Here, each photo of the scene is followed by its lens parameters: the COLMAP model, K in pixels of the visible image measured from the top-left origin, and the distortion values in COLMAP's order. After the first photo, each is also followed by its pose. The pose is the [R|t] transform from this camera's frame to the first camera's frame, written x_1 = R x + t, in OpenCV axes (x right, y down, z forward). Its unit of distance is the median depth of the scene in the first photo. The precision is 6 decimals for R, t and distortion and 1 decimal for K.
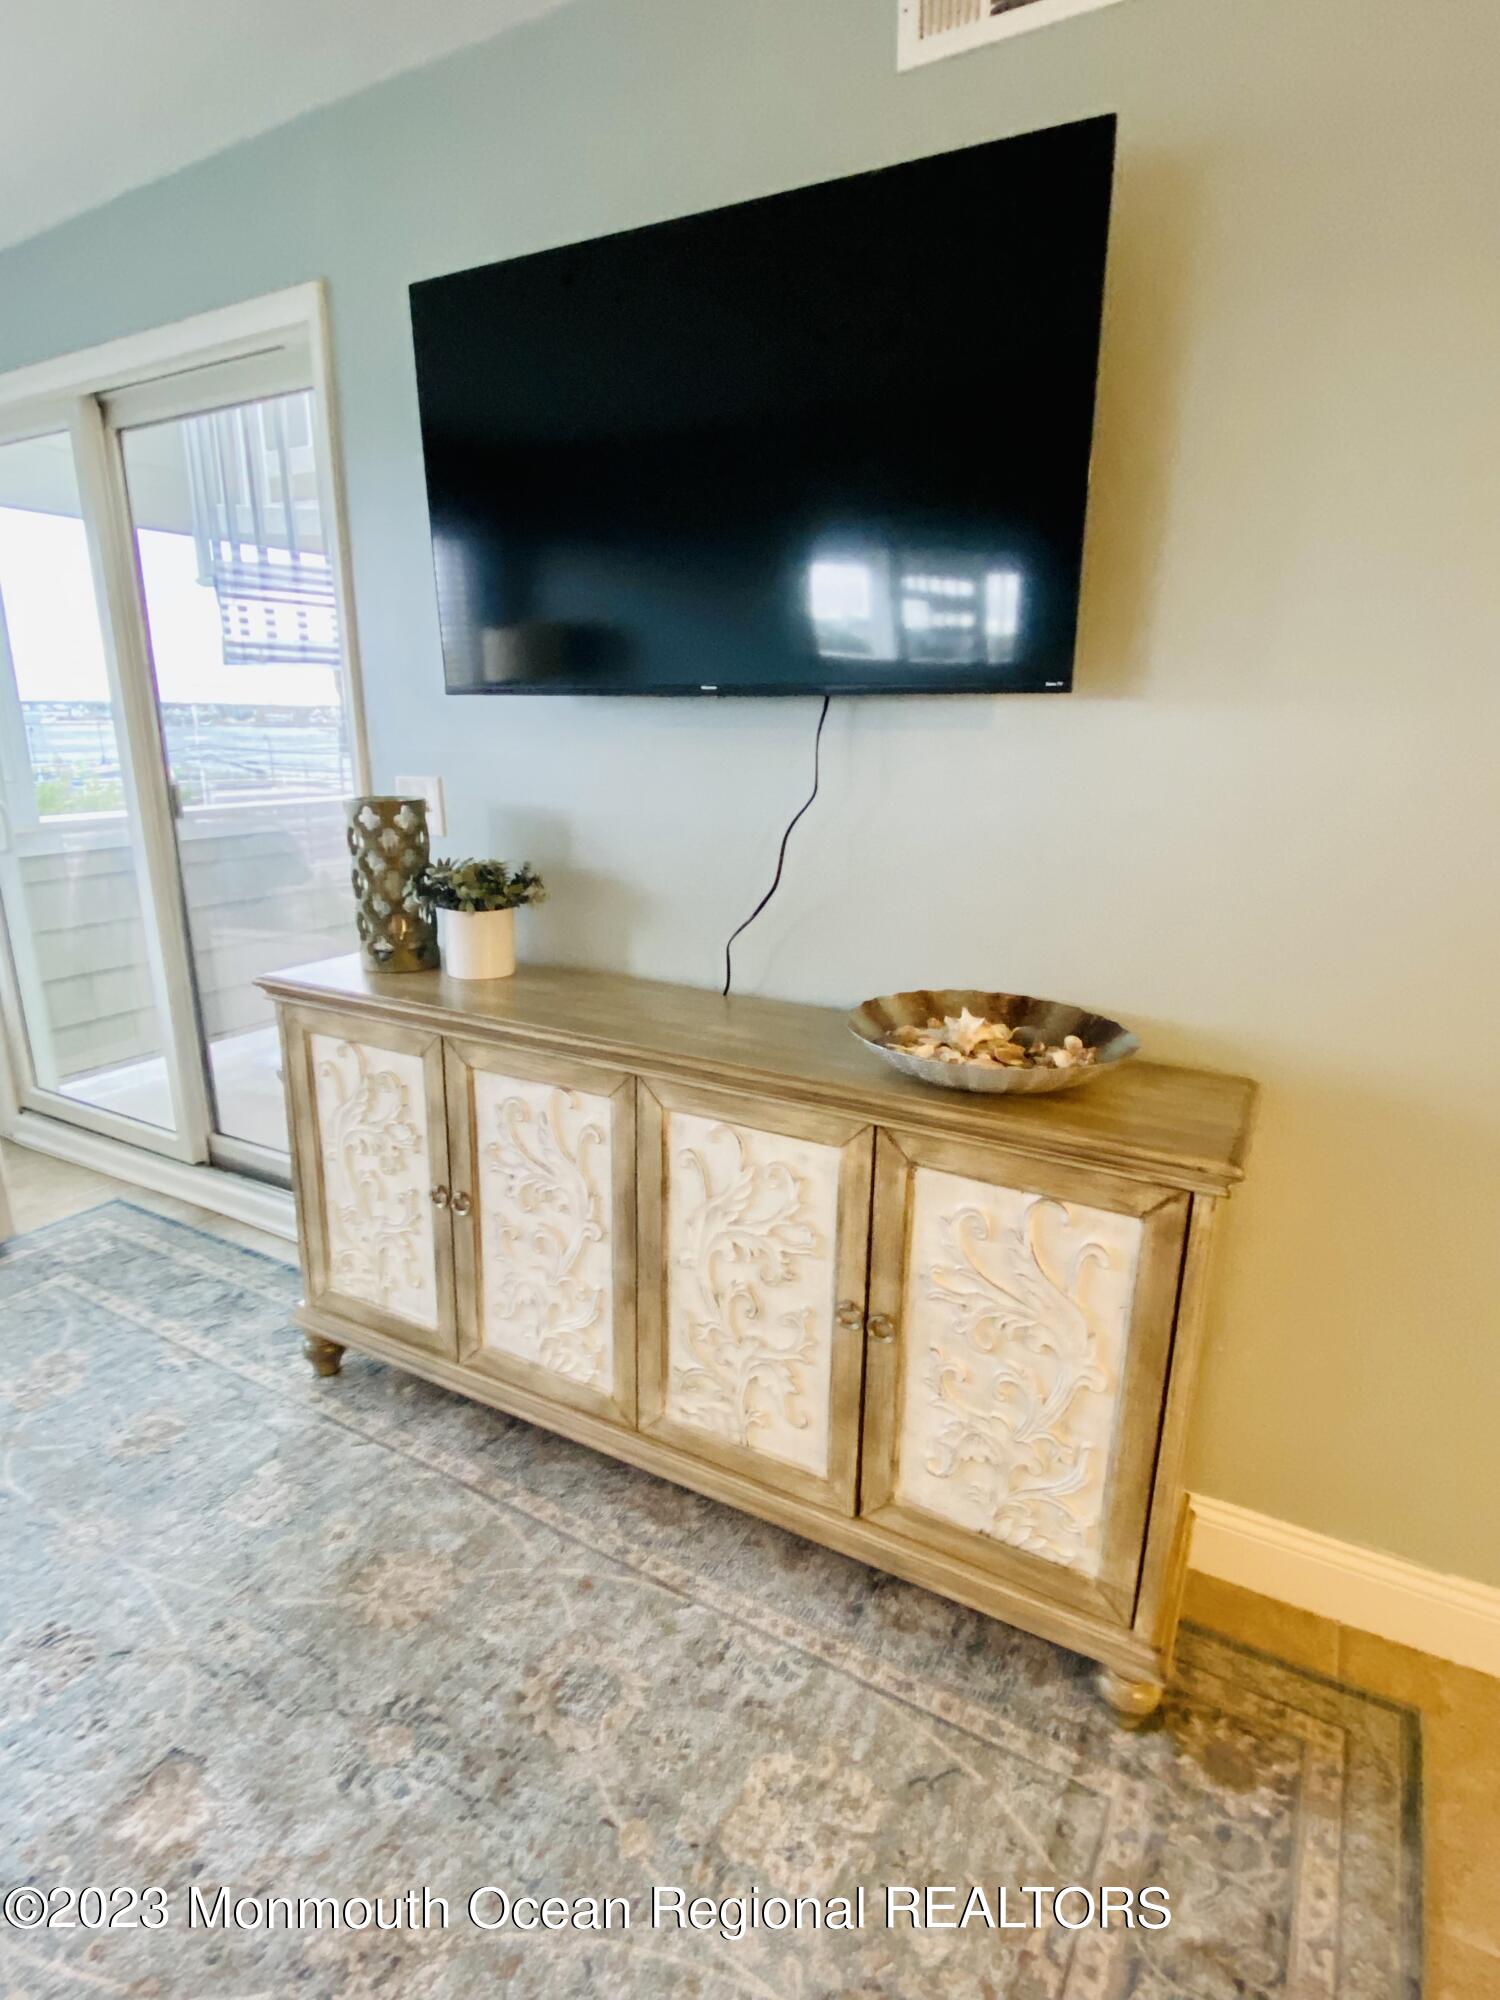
lens RADIAL K [[1034.7, 0, 758.7], [0, 1034.7, 996.1], [0, 0, 1]] dist [0.026978, -0.024595]
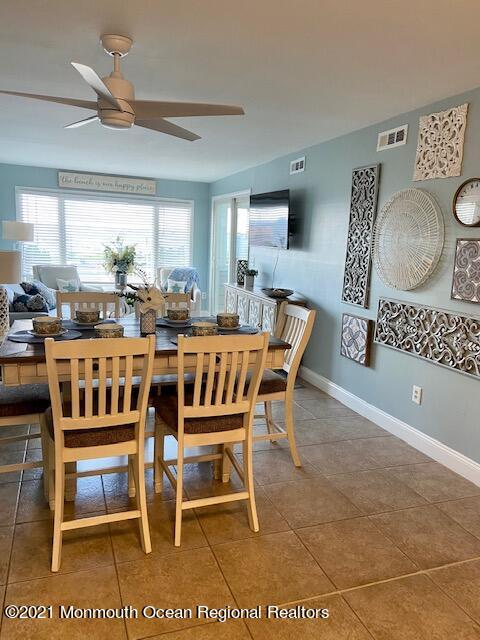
lens RADIAL K [[479.3, 0, 236.2], [0, 479.3, 322.3], [0, 0, 1]] dist [0.042086, 0.001277]
pose [[0.755176, 0.139121, -0.640589, 1.790677], [-0.205258, 0.978263, -0.029518, 0.339308], [0.622558, 0.153777, 0.767316, -1.494132]]
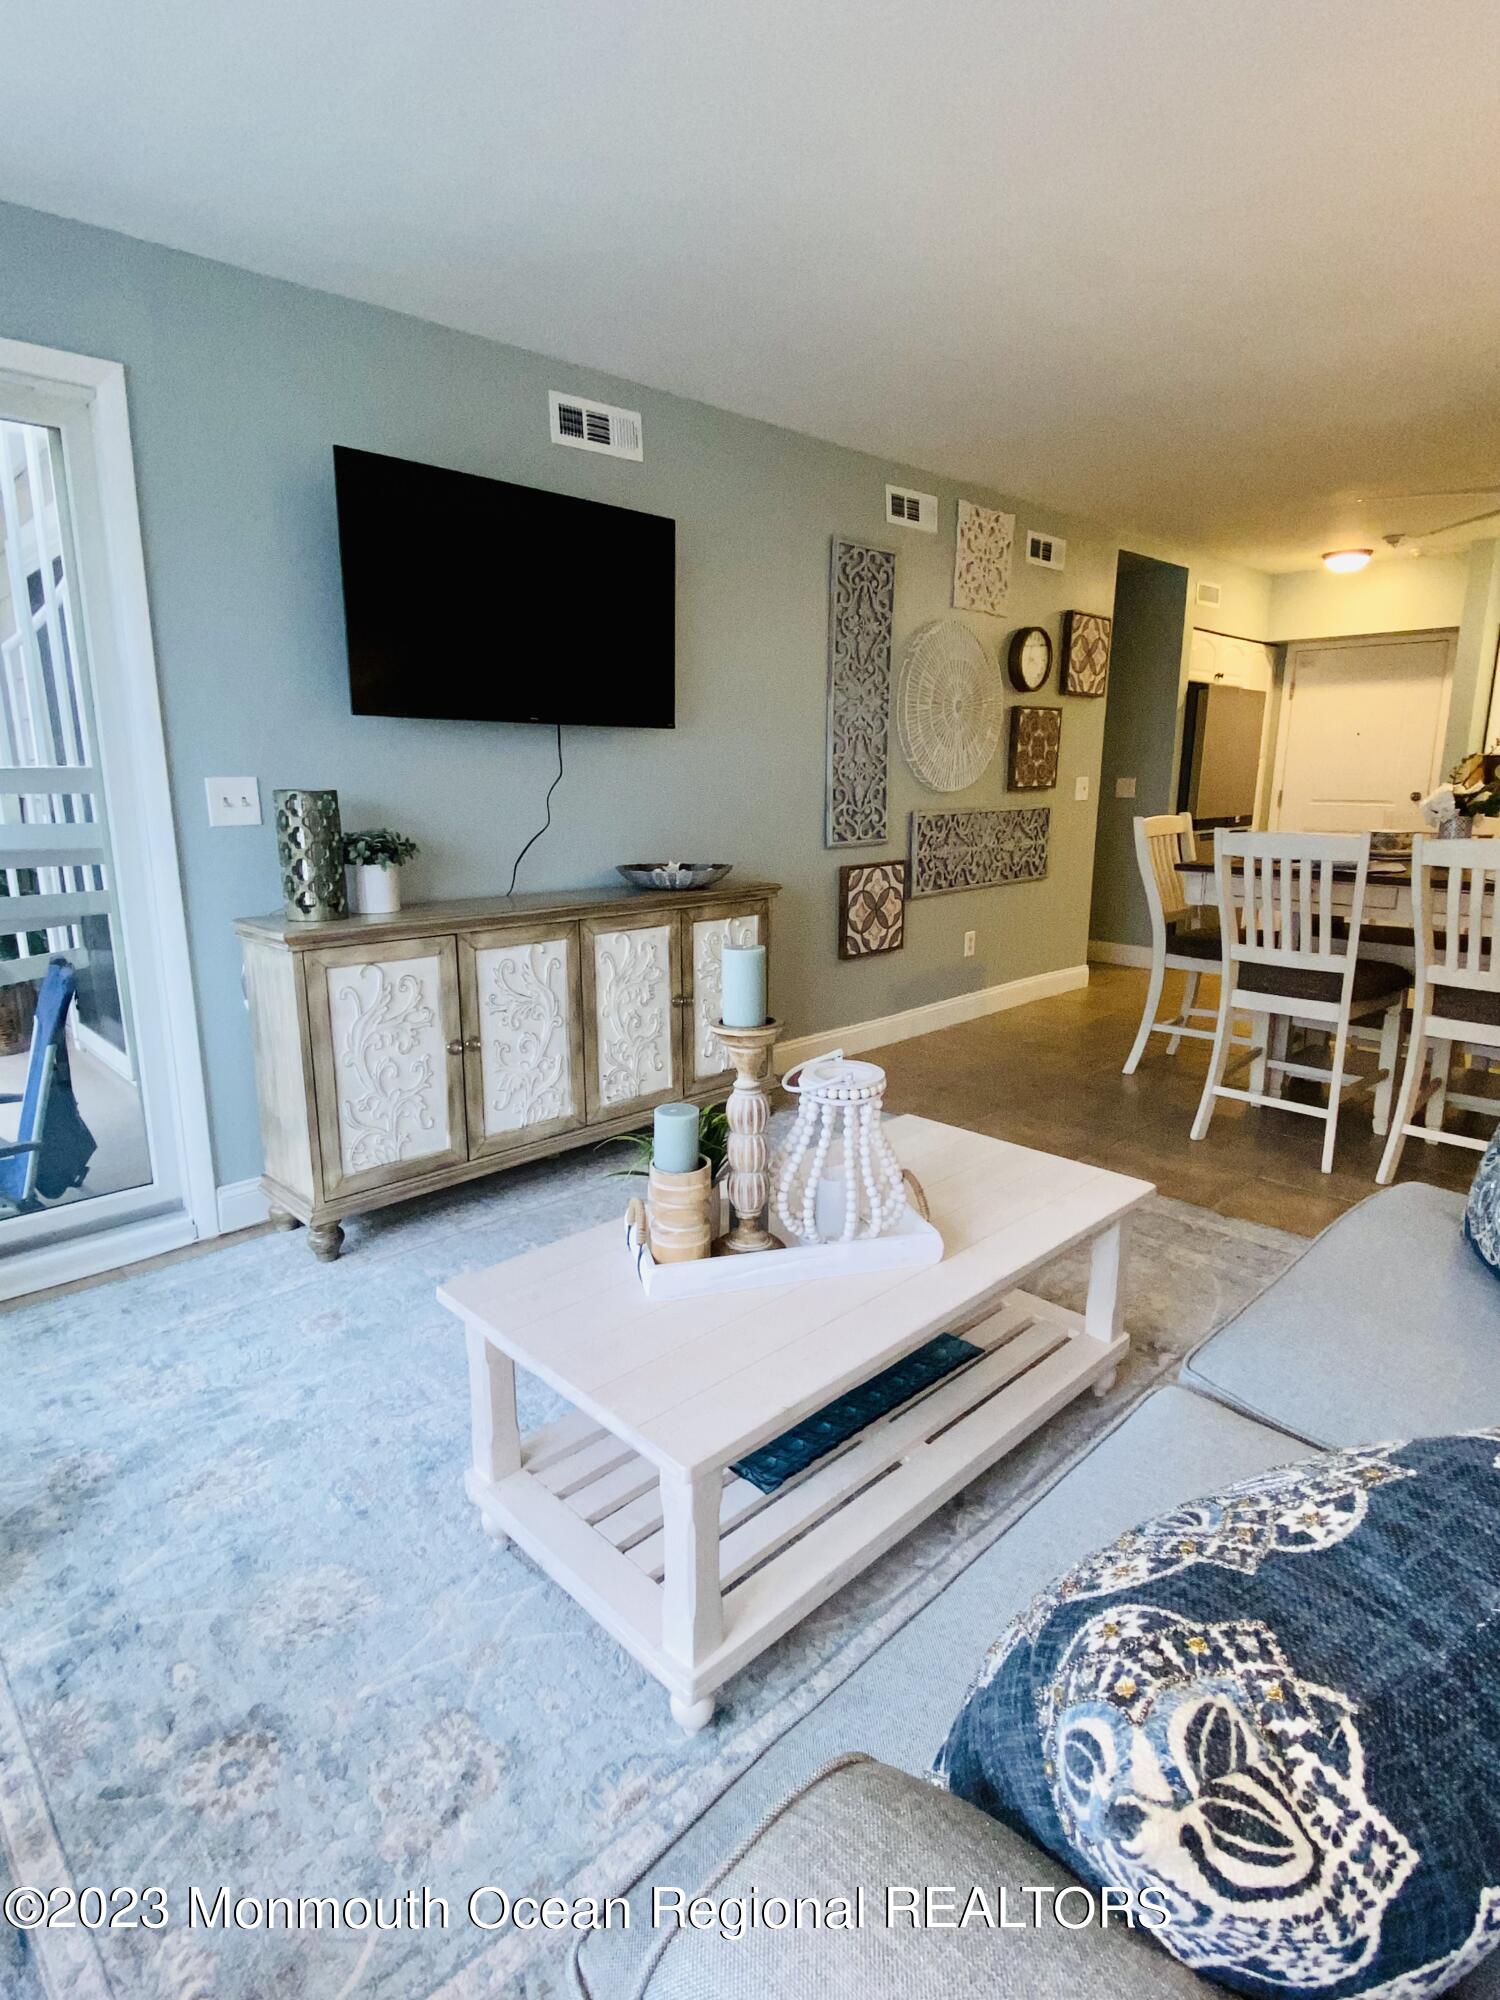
lens RADIAL K [[1034.7, 0, 750.6], [0, 1034.7, 994.4], [0, 0, 1]] dist [0.026978, -0.024595]
pose [[0.291929, -0.219212, 0.930980, -1.551759], [0.244344, 0.958173, 0.148996, -0.001287], [-0.924702, 0.183983, 0.333282, 0.083266]]
